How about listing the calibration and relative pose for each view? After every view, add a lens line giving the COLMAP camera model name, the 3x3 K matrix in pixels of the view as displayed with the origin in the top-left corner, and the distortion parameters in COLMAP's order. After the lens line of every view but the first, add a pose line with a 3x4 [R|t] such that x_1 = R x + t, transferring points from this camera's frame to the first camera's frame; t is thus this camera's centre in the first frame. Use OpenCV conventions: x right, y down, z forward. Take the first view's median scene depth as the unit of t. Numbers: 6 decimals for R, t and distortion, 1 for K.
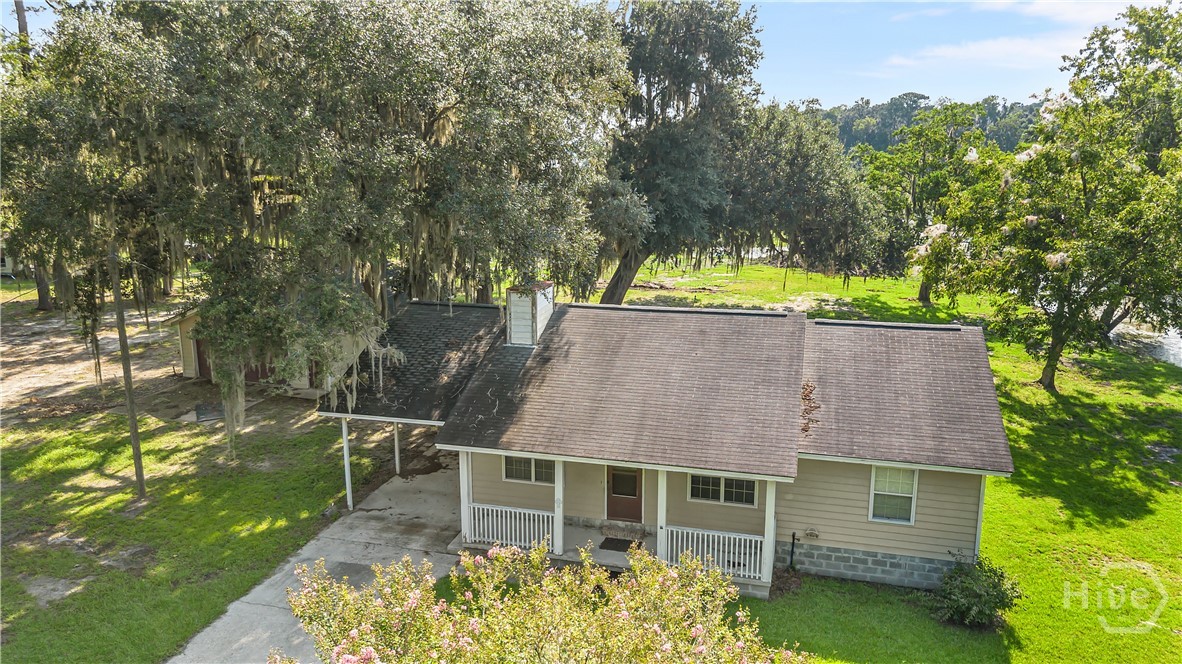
lens RADIAL K [[817.7, 0, 587.0], [0, 817.7, 331.5], [0, 0, 1]] dist [-0.000484, -0.051014]
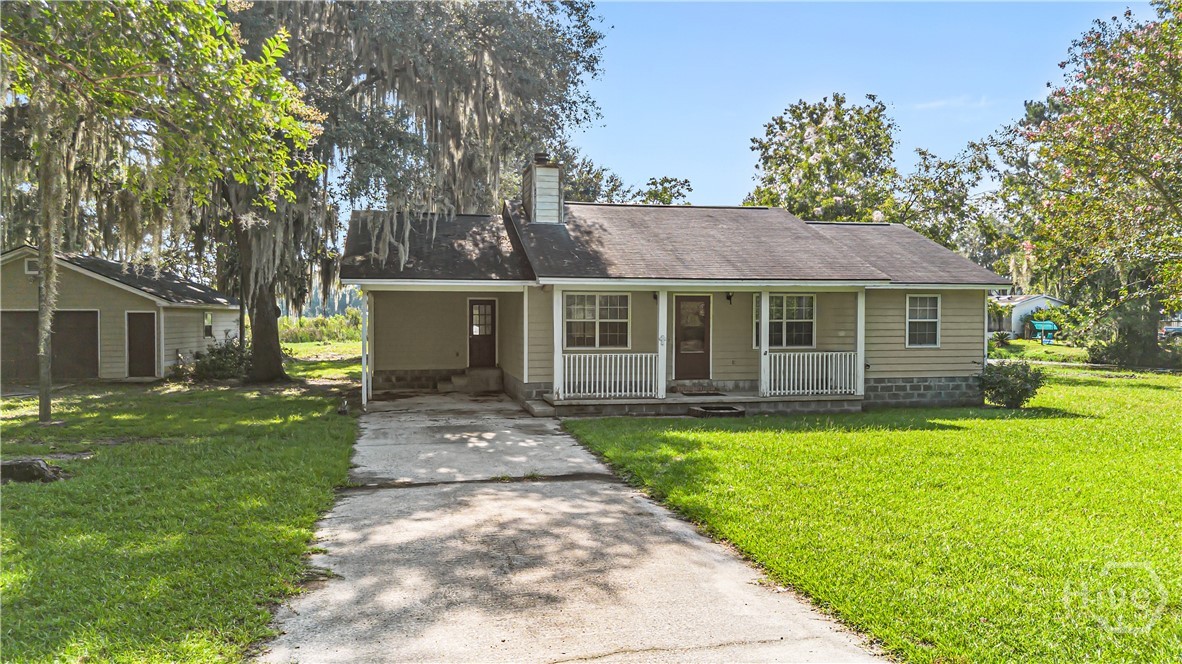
lens RADIAL K [[817.7, 0, 587.0], [0, 817.7, 331.5], [0, 0, 1]] dist [-0.000484, -0.051014]
pose [[0.891688, -0.005174, 0.452622, -0.555713], [0.088323, 0.982703, -0.162768, 0.353663], [-0.443951, 0.185115, 0.876721, 0.204263]]
